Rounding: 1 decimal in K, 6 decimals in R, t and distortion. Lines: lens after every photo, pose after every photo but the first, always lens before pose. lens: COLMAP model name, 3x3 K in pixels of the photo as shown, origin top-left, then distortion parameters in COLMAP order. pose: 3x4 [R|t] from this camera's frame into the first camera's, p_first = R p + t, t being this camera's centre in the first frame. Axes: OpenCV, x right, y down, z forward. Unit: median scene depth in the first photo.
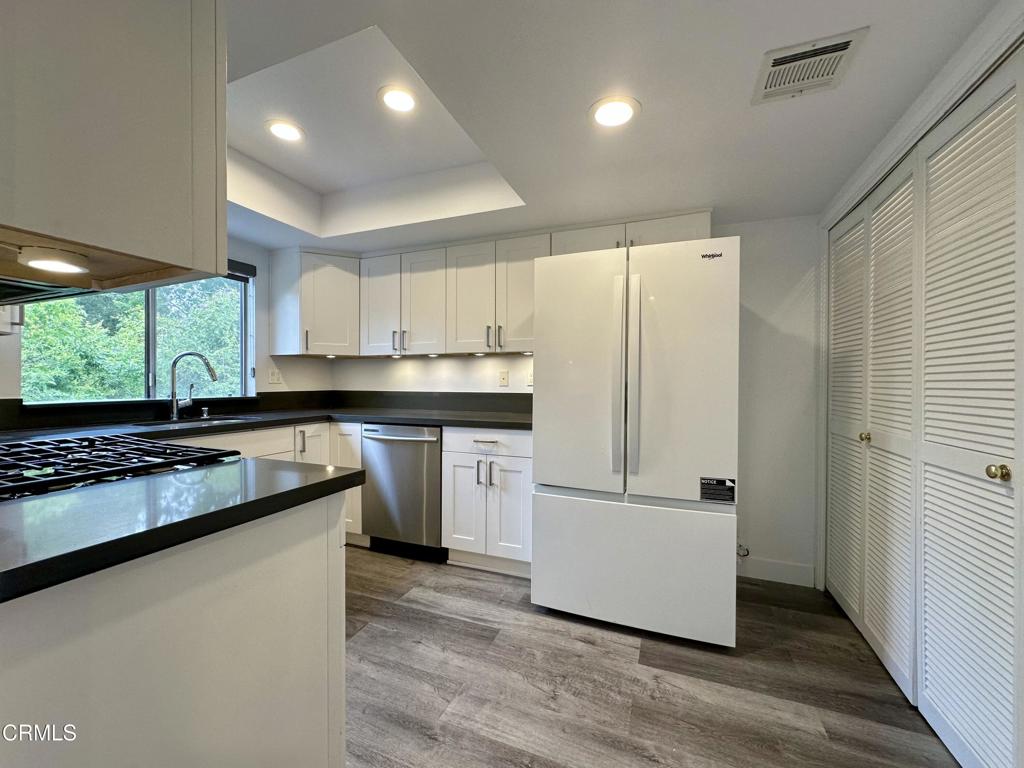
lens RADIAL K [[406.9, 0, 515.1], [0, 406.9, 382.1], [0, 0, 1]] dist [-0.000322, 0.000558]
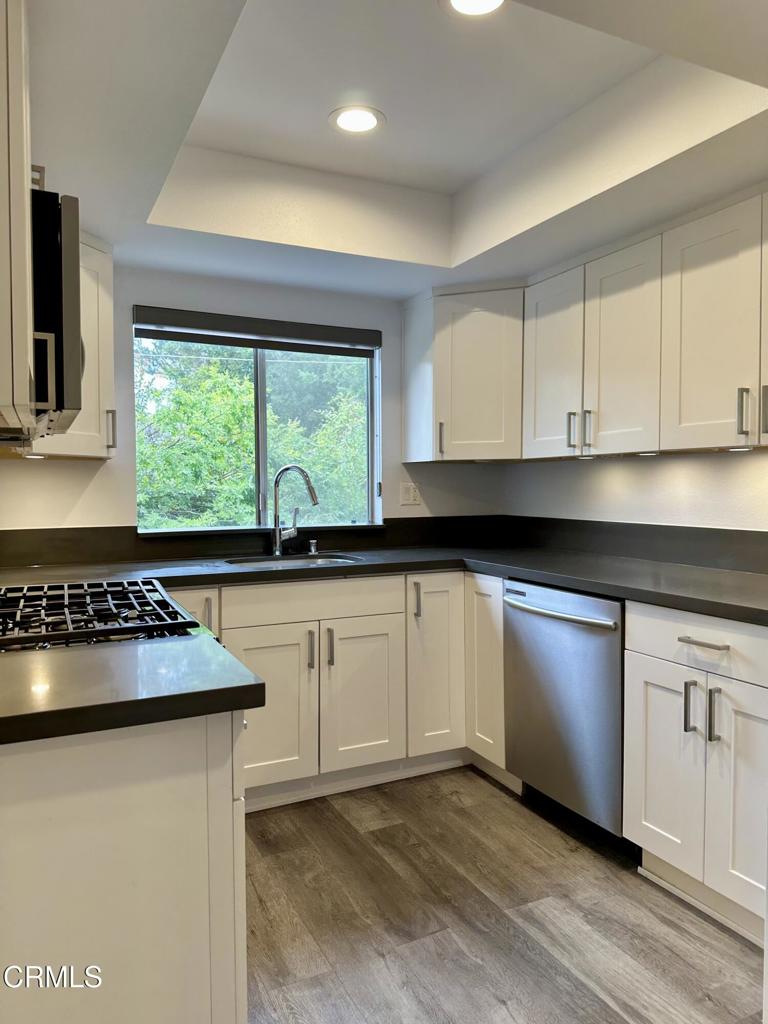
lens RADIAL K [[719.8, 0, 380.1], [0, 719.8, 508.2], [0, 0, 1]] dist [0.035979, -0.043683]
pose [[0.735249, 0.016512, -0.677596, 0.201434], [0.004949, 0.999546, 0.029728, -0.032605], [0.677779, -0.025212, 0.734833, 0.139678]]
